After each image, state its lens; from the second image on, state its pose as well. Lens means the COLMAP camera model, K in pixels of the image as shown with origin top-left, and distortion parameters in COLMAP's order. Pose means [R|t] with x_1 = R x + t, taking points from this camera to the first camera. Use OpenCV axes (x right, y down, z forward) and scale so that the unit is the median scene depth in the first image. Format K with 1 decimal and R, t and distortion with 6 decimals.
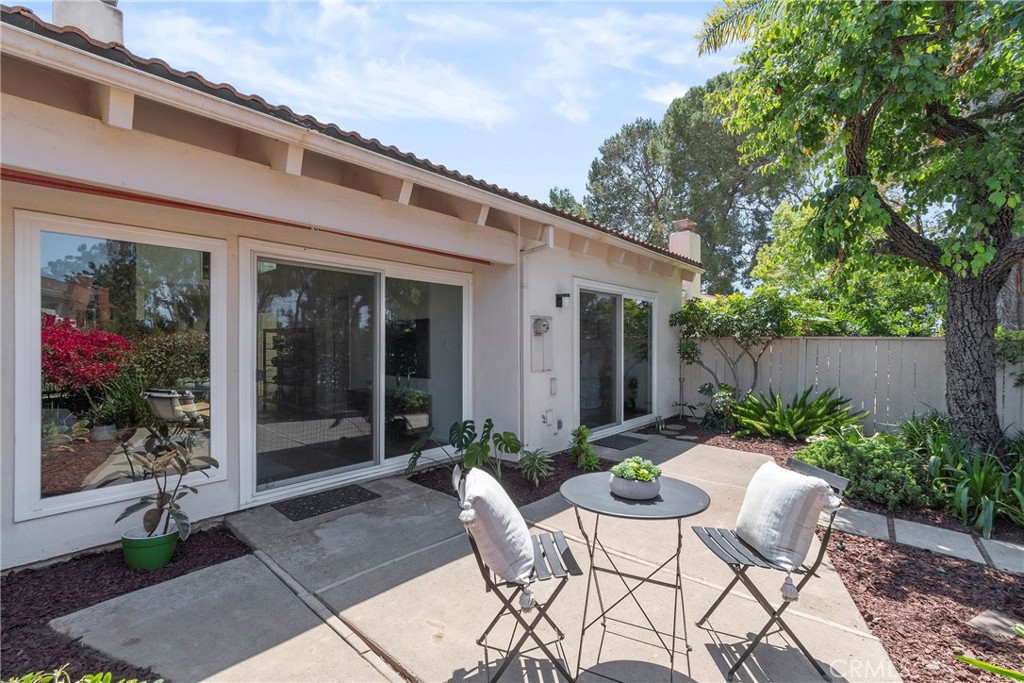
lens RADIAL K [[443.5, 0, 517.5], [0, 443.5, 347.5], [0, 0, 1]] dist [0.002919, 0.000165]
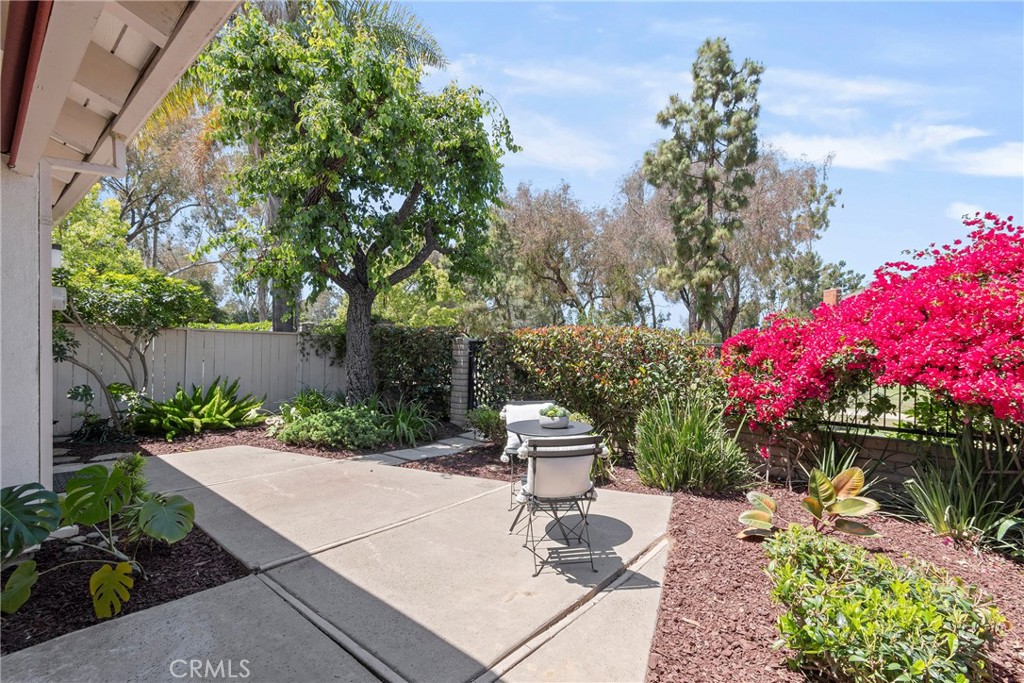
lens RADIAL K [[443.5, 0, 518.2], [0, 443.5, 342.1], [0, 0, 1]] dist [0.002919, 0.000165]
pose [[0.006661, 0.007964, 0.999946, -0.547726], [-0.015433, 0.999850, -0.007861, 0.003876], [-0.999859, -0.015380, 0.006783, 0.423700]]
